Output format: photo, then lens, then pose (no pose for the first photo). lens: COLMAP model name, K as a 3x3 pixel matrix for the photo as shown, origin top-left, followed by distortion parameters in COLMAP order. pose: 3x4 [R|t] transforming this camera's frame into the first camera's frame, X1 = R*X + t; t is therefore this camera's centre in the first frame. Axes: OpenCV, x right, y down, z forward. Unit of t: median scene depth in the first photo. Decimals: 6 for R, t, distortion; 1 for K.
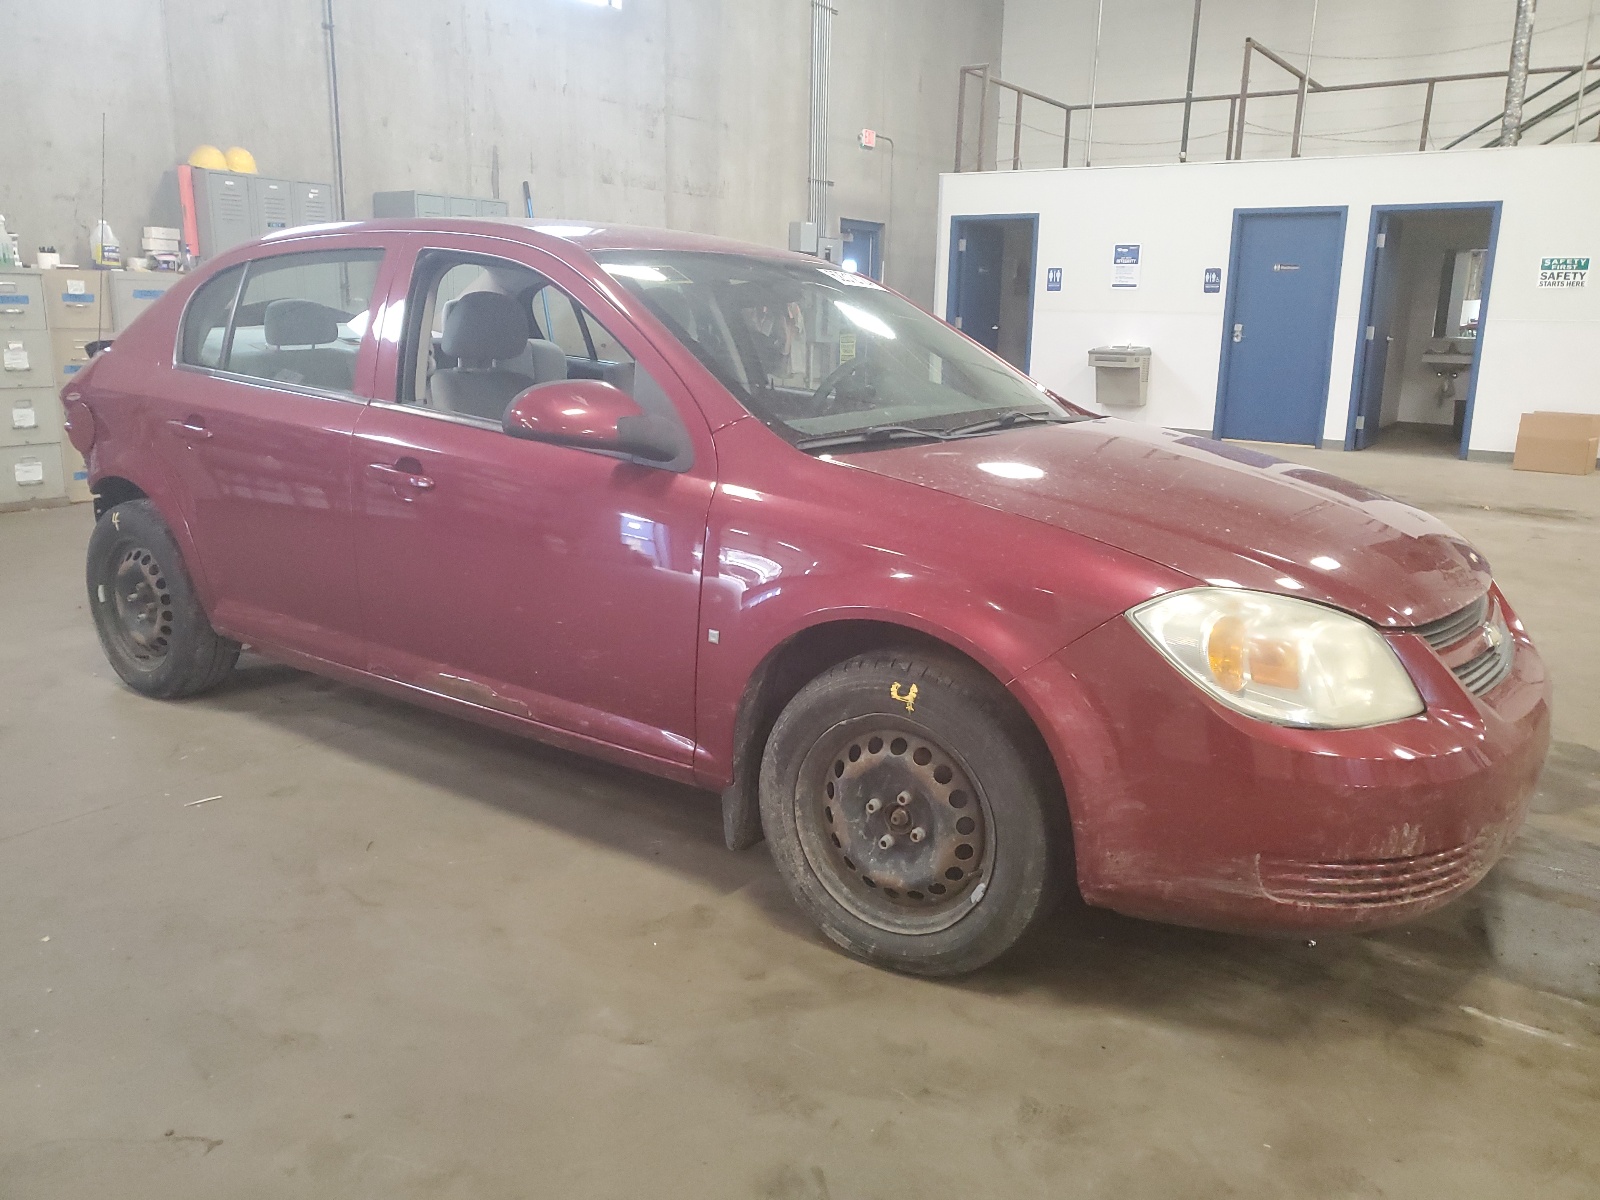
lens RADIAL K [[1248.8, 0, 790.5], [0, 1248.8, 595.7], [0, 0, 1]] dist [-0.002107, 0.031337]
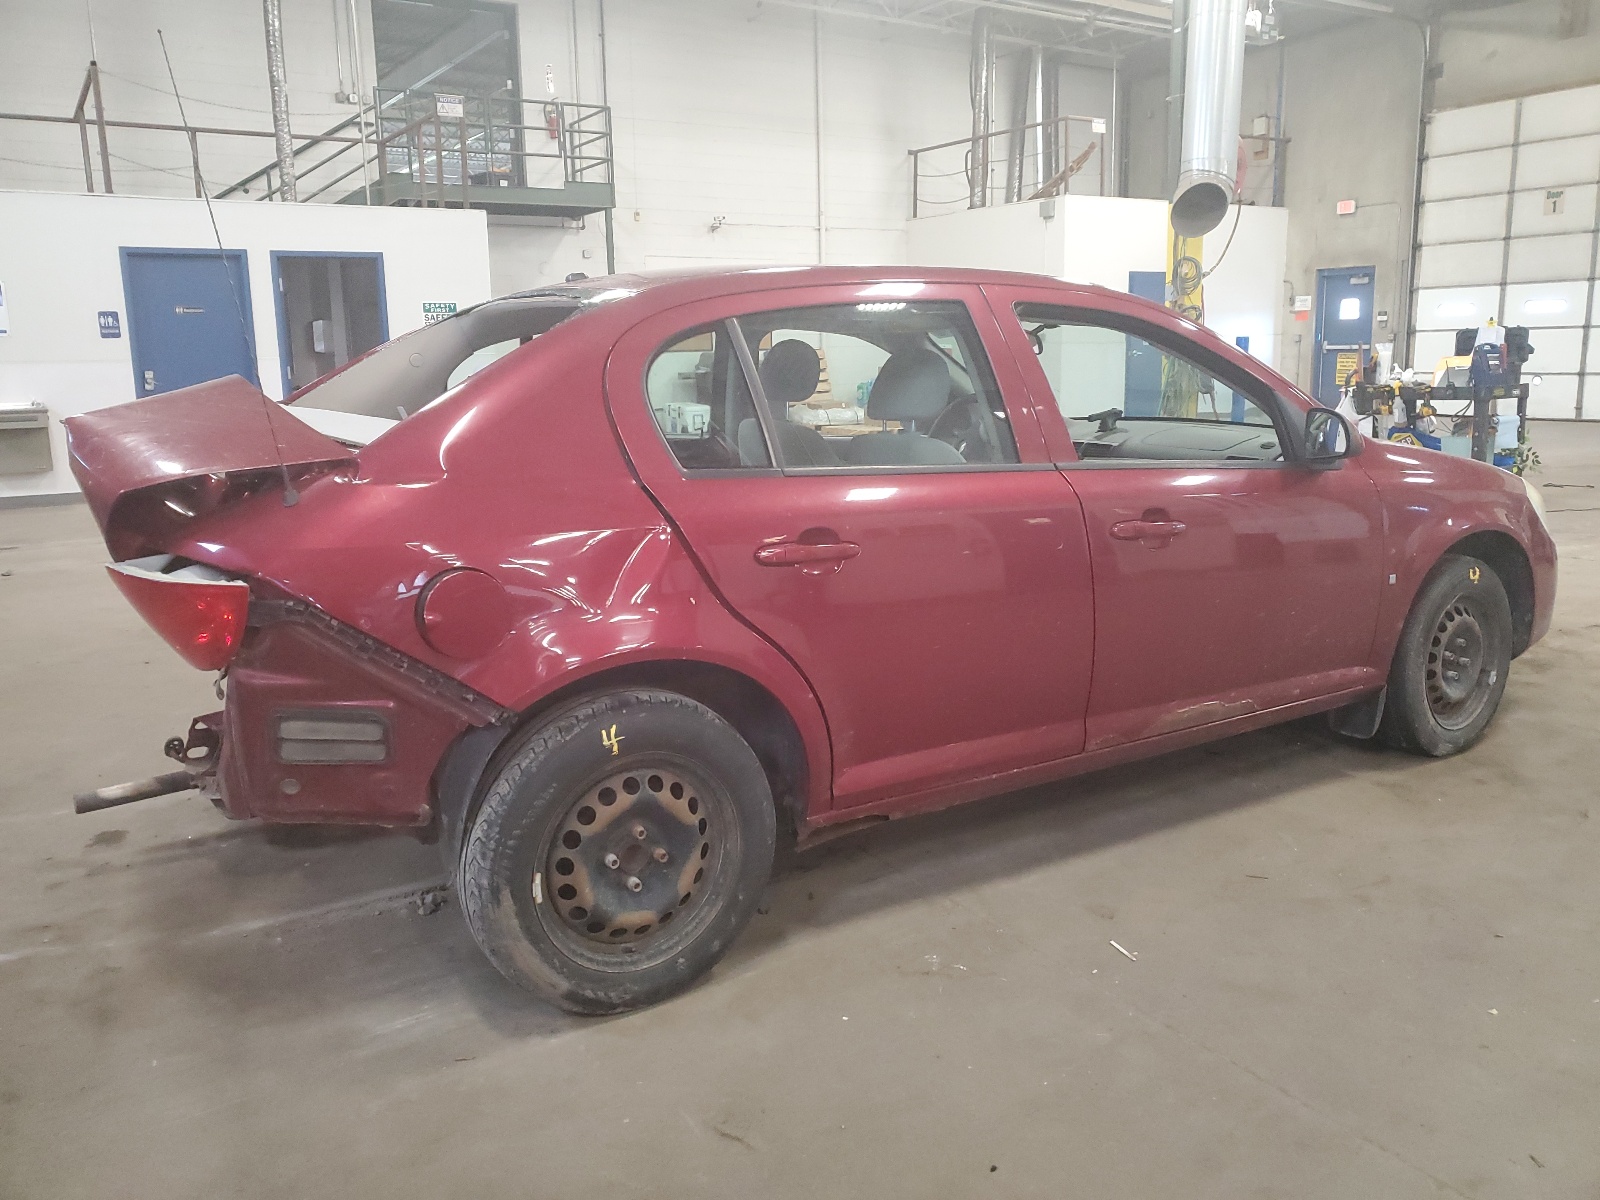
lens RADIAL K [[1248.8, 0, 796.7], [0, 1248.8, 596.1], [0, 0, 1]] dist [-0.002107, 0.031337]
pose [[0.397070, -0.210474, 0.893329, -0.338039], [0.236782, 0.963891, 0.121854, -0.059291], [-0.886719, 0.163139, 0.432569, 0.212477]]
